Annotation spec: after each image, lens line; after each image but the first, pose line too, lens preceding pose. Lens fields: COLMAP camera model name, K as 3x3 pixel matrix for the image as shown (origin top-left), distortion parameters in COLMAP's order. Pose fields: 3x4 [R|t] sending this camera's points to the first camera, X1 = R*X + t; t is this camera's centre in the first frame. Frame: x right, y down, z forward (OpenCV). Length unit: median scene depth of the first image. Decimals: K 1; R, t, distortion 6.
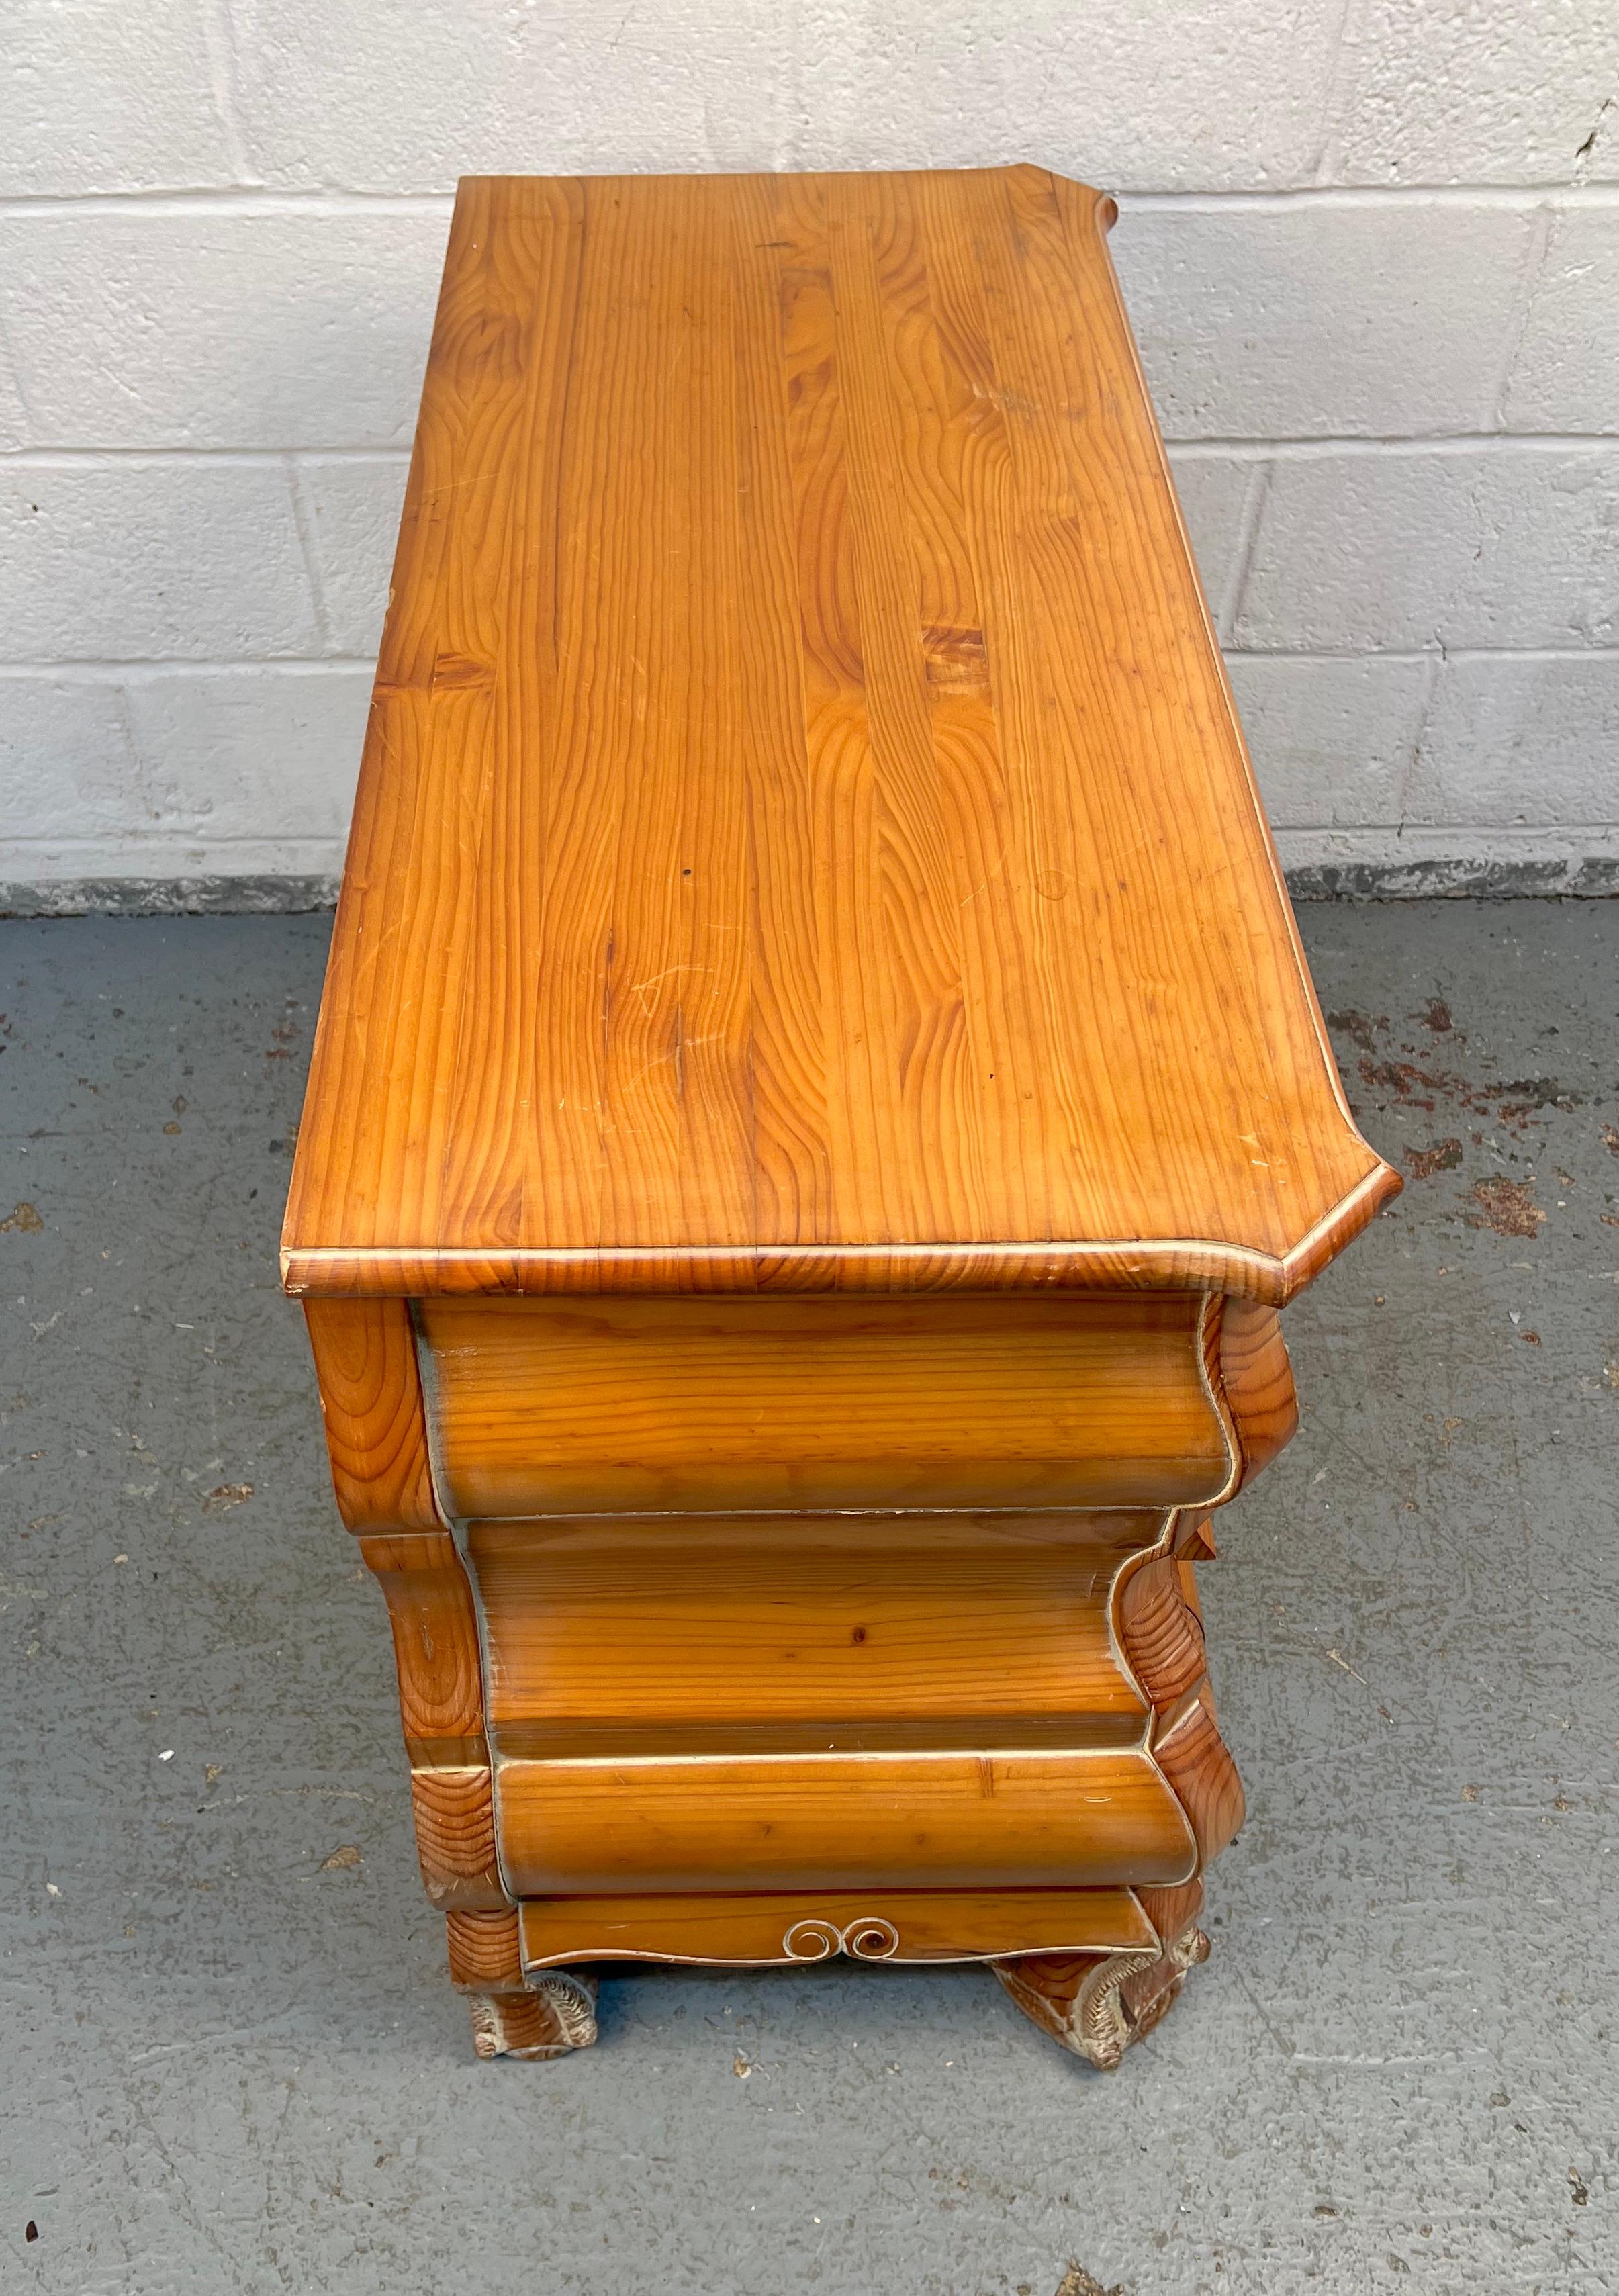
lens RADIAL K [[2044.2, 0, 747.1], [0, 2044.2, 1218.5], [0, 0, 1]] dist [0.031832, -0.044418]
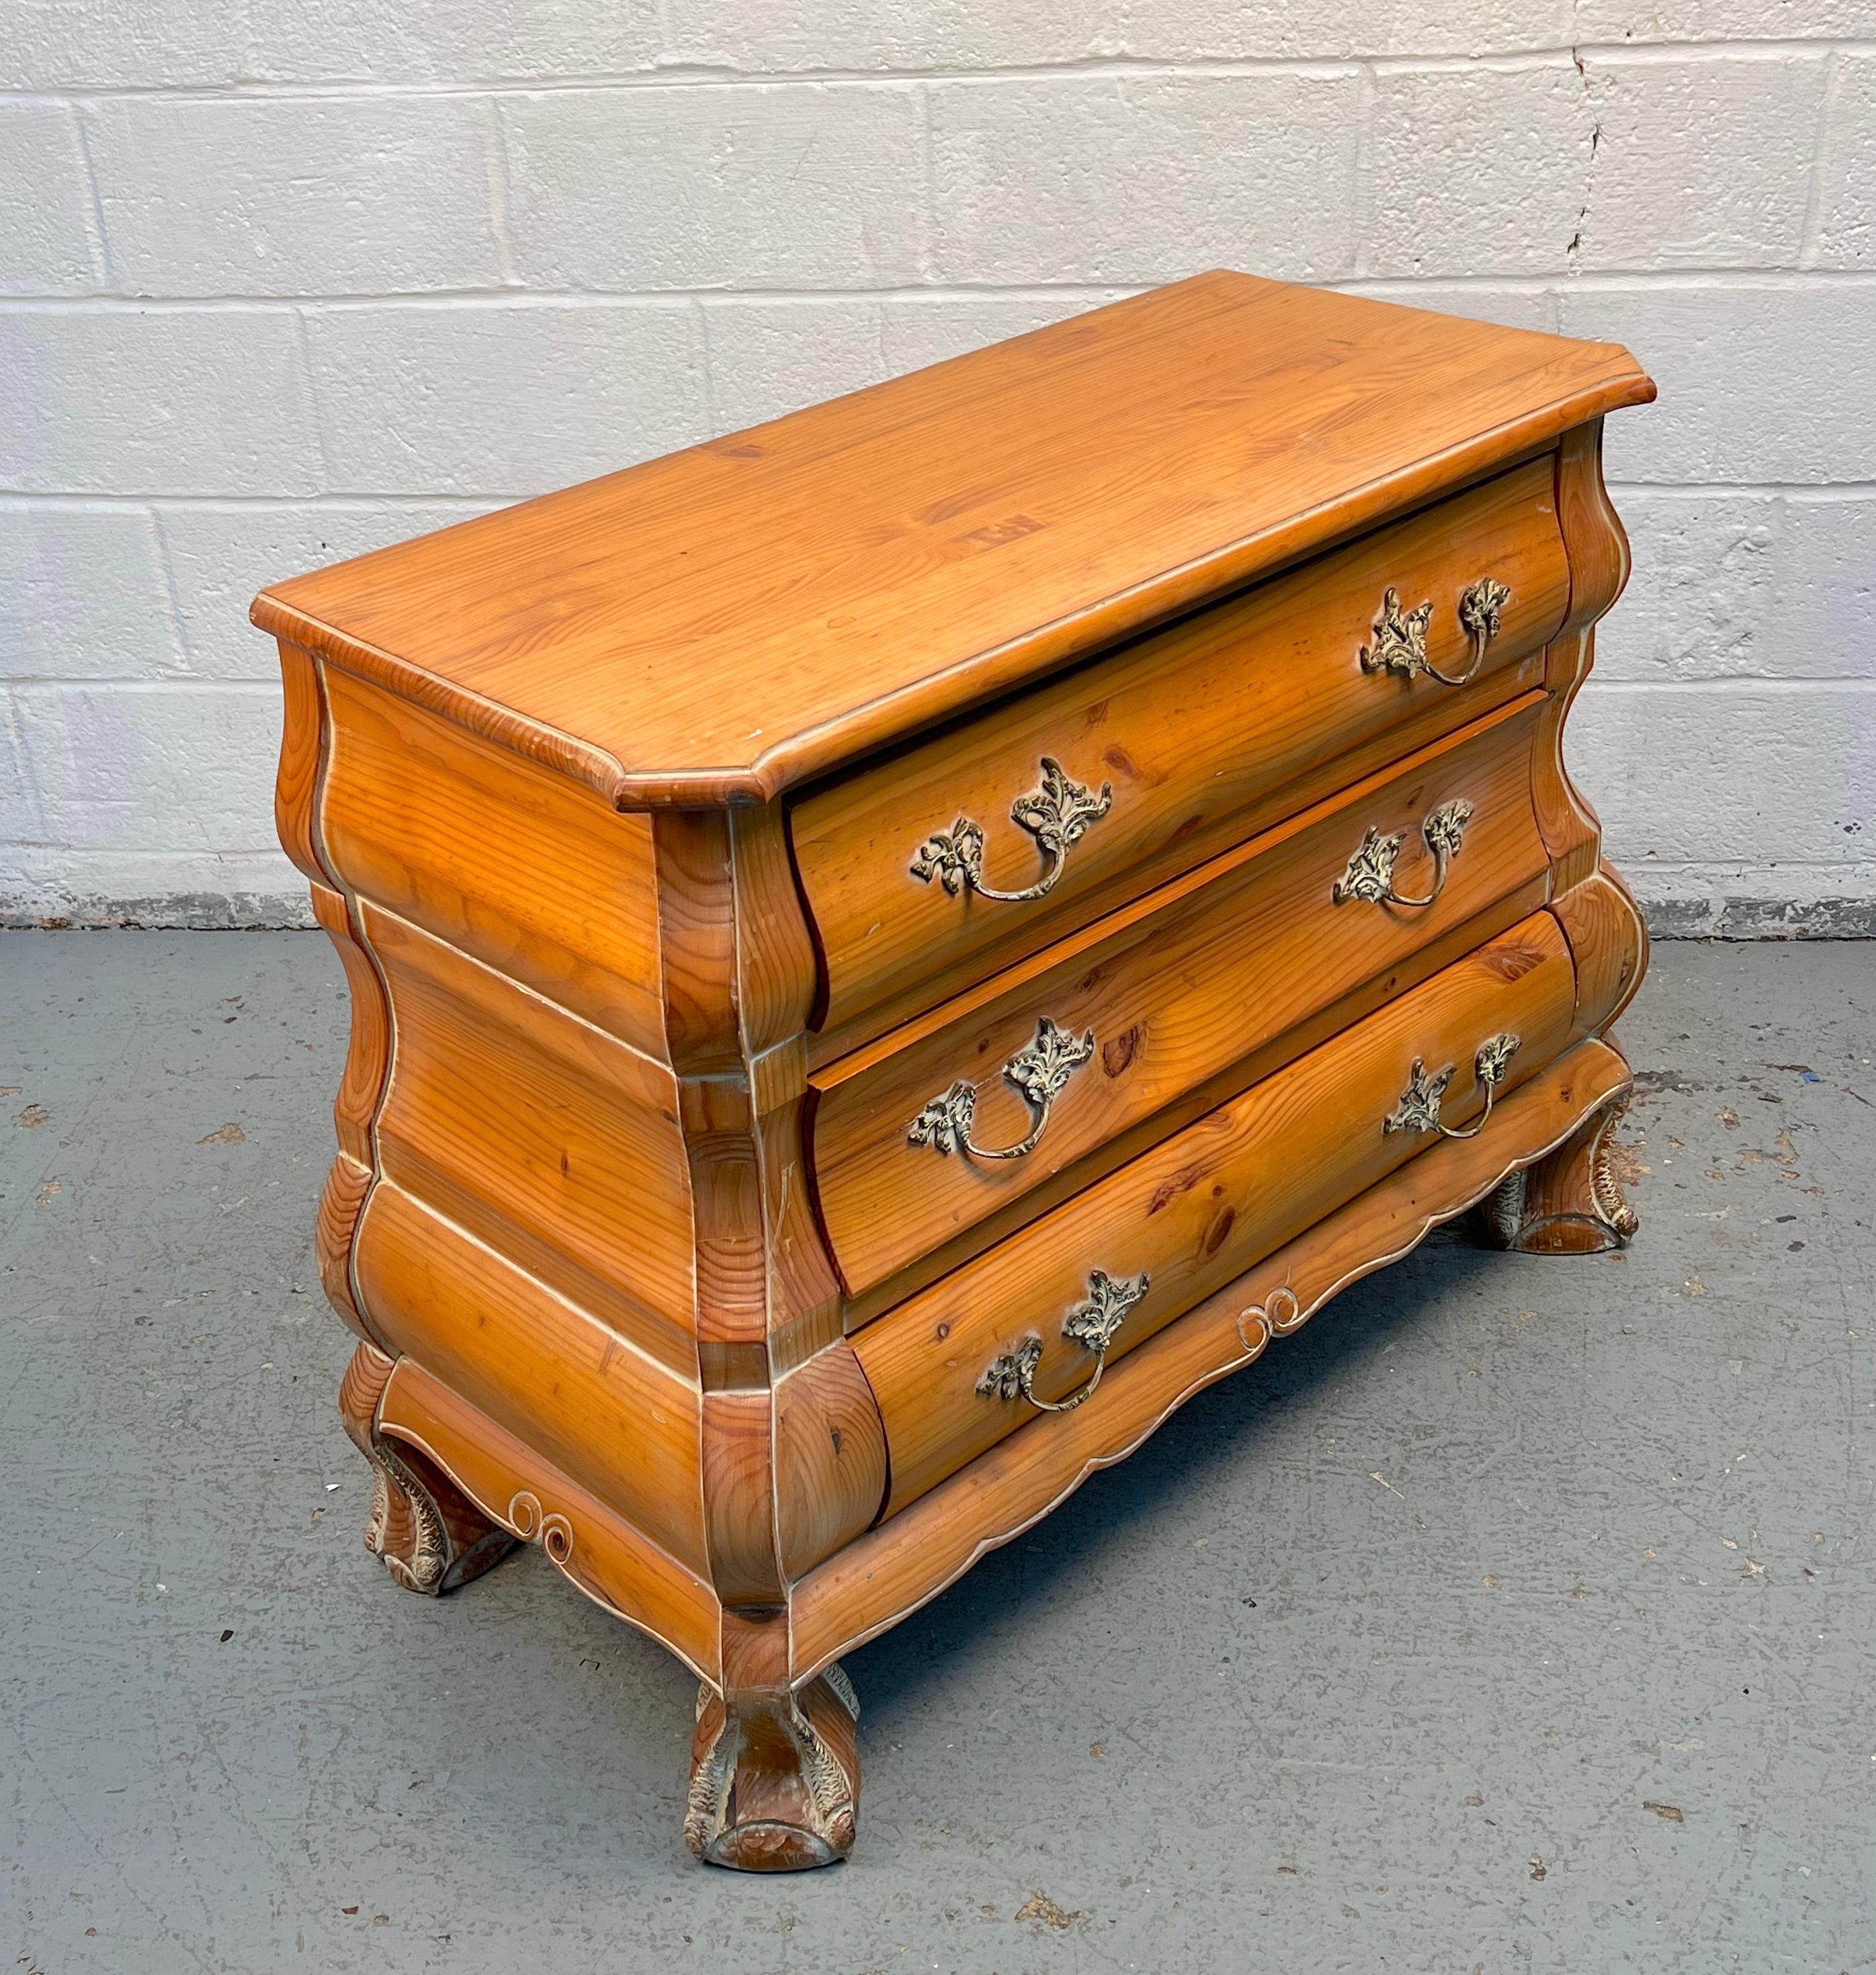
lens RADIAL K [[2589.5, 0, 894.0], [0, 2589.5, 929.7], [0, 0, 1]] dist [0.025181, 0.000000]
pose [[0.992902, 0.018630, -0.117470, 0.198701], [-0.058210, 0.937405, -0.343341, 0.433034], [0.103721, 0.347742, 0.931836, -0.360596]]
